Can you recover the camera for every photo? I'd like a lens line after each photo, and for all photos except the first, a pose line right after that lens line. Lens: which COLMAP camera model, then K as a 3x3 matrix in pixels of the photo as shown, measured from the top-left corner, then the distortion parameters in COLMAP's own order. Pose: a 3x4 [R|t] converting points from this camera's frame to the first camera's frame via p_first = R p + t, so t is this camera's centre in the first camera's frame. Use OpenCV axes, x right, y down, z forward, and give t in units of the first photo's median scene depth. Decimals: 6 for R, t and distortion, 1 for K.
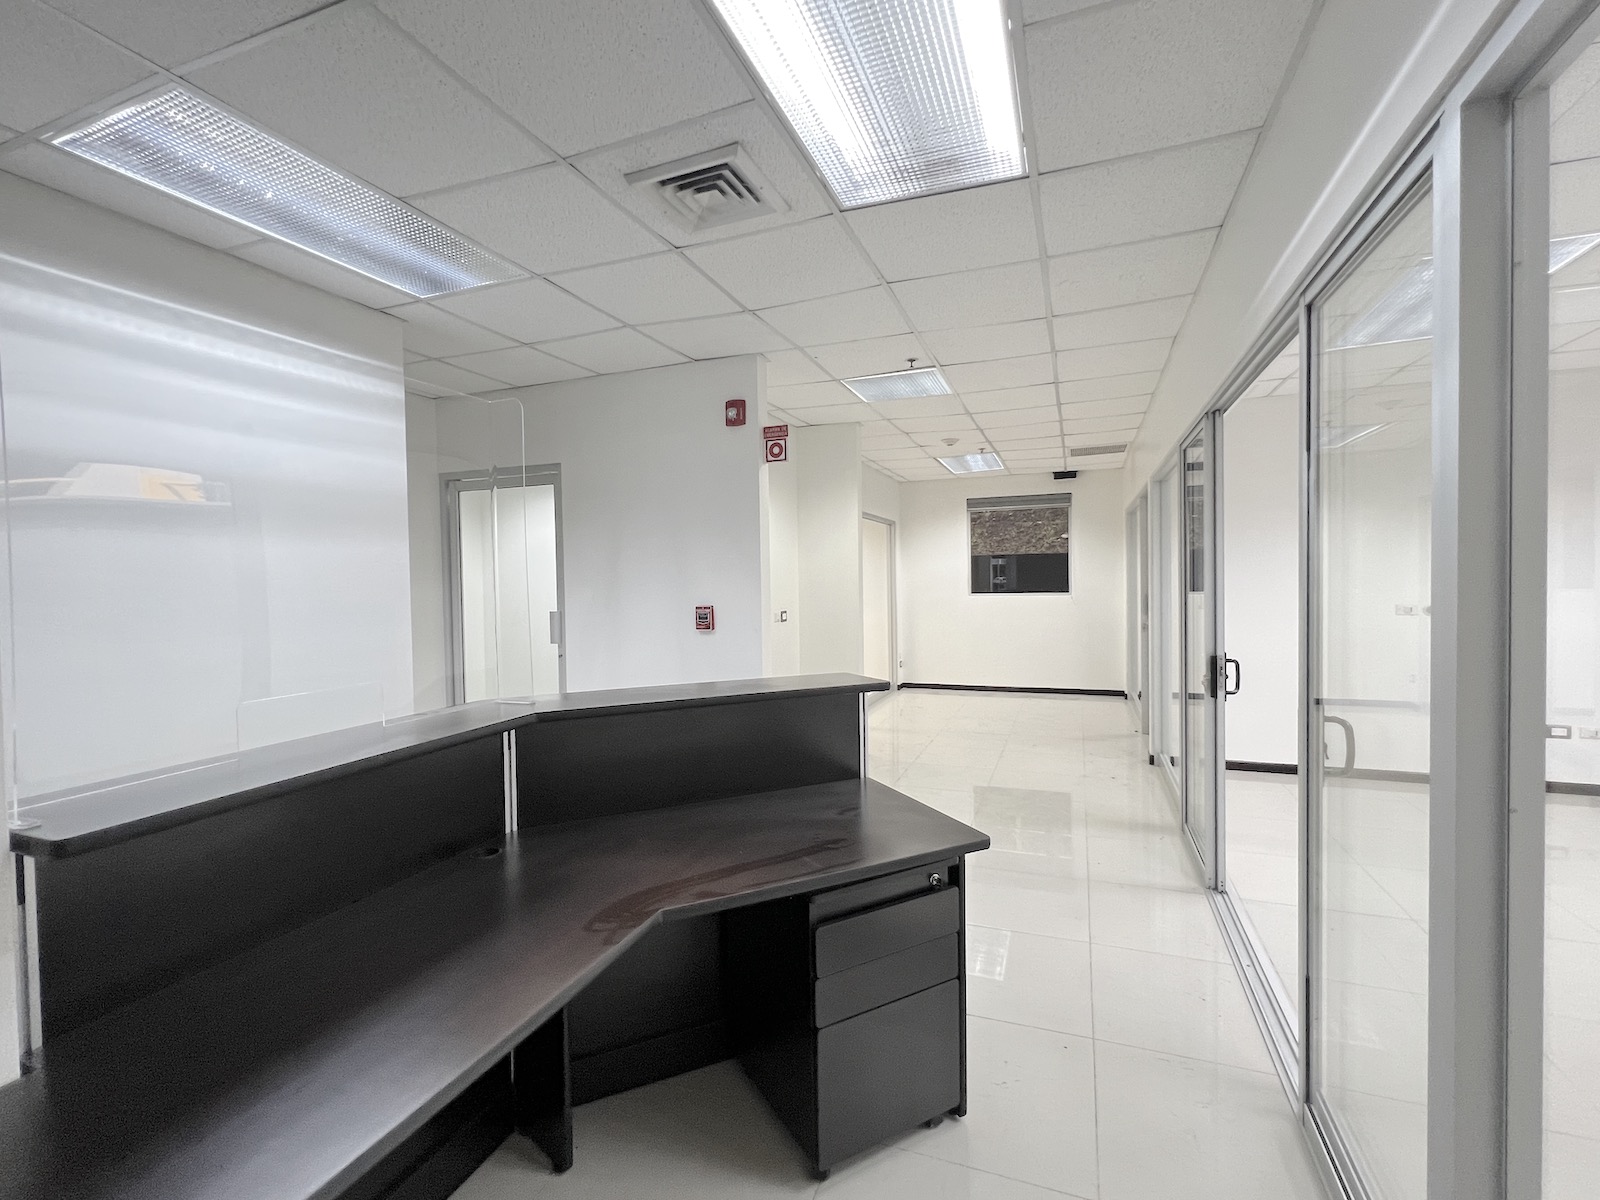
lens RADIAL K [[724.6, 0, 805.3], [0, 724.6, 602.0], [0, 0, 1]] dist [-0.011106, 0.000865]
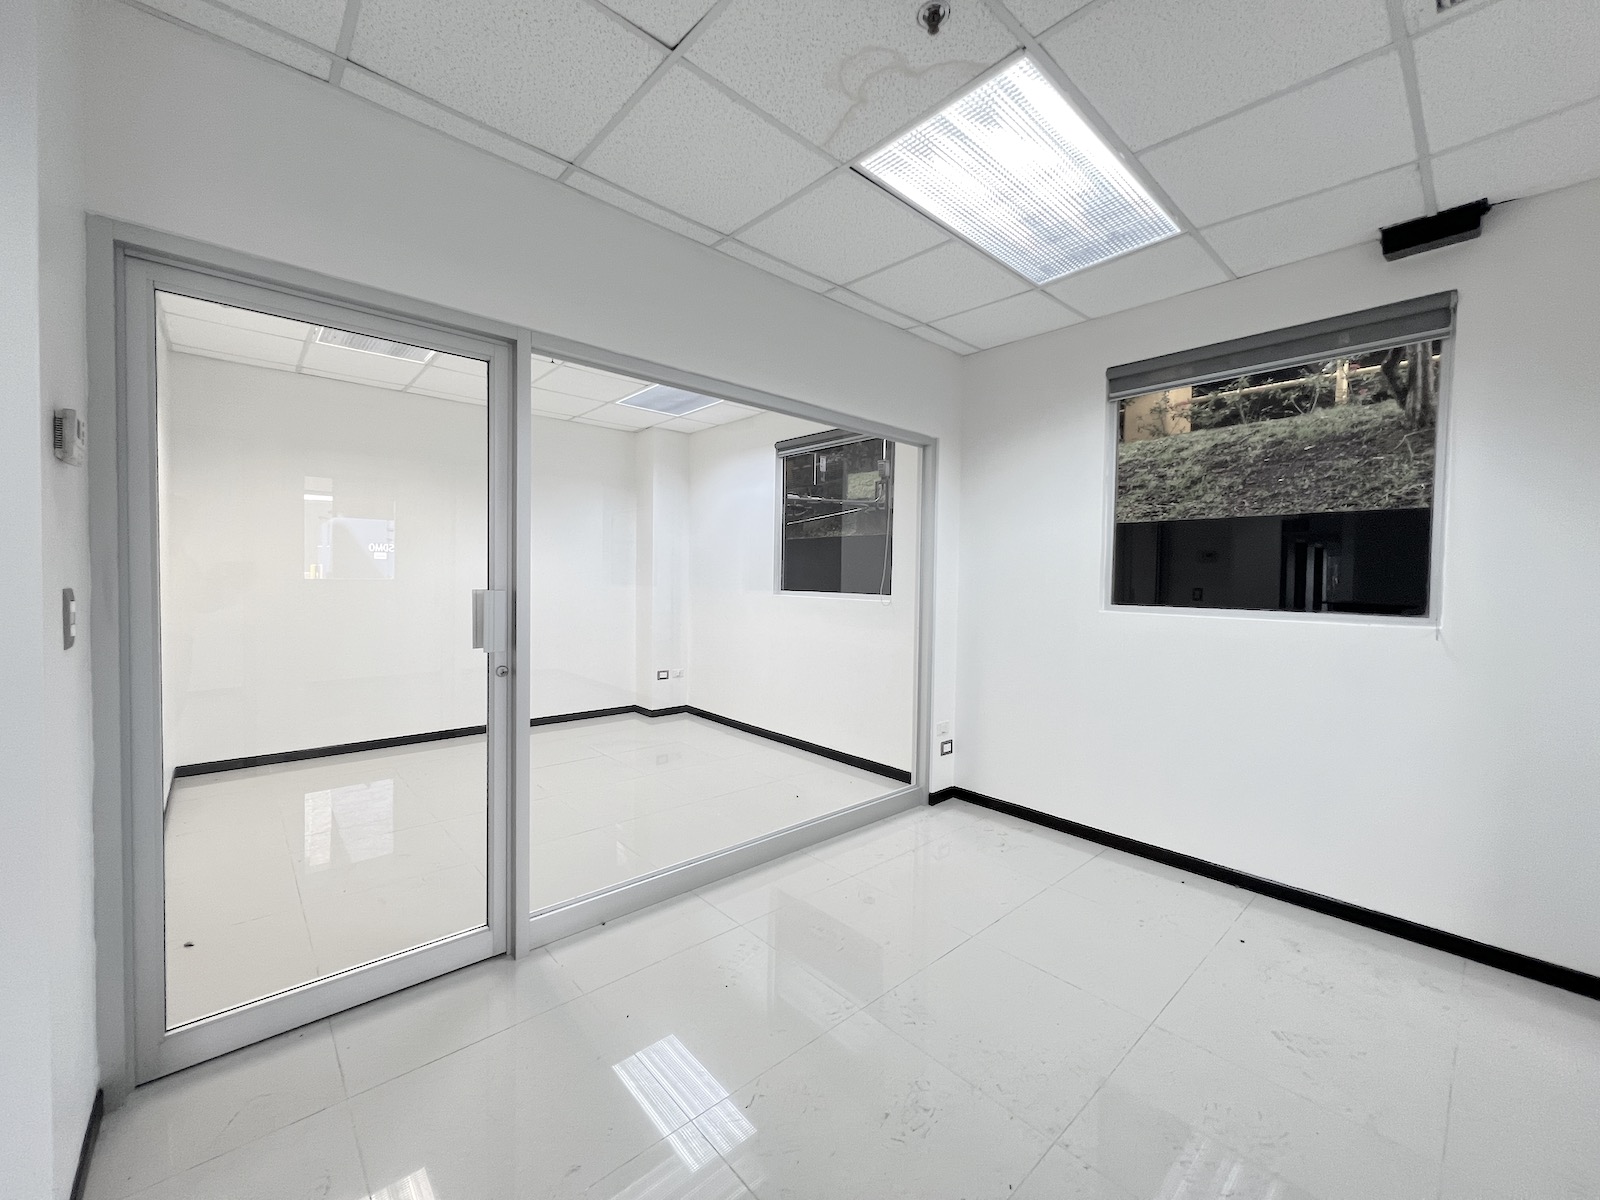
lens RADIAL K [[639.6, 0, 811.6], [0, 639.6, 598.2], [0, 0, 1]] dist [-0.001284, 0.000176]
pose [[0.891695, 0.053531, -0.449461, 0.242724], [-0.049289, 0.998561, 0.021143, -0.014588], [0.449946, 0.003300, 0.893050, 0.609809]]
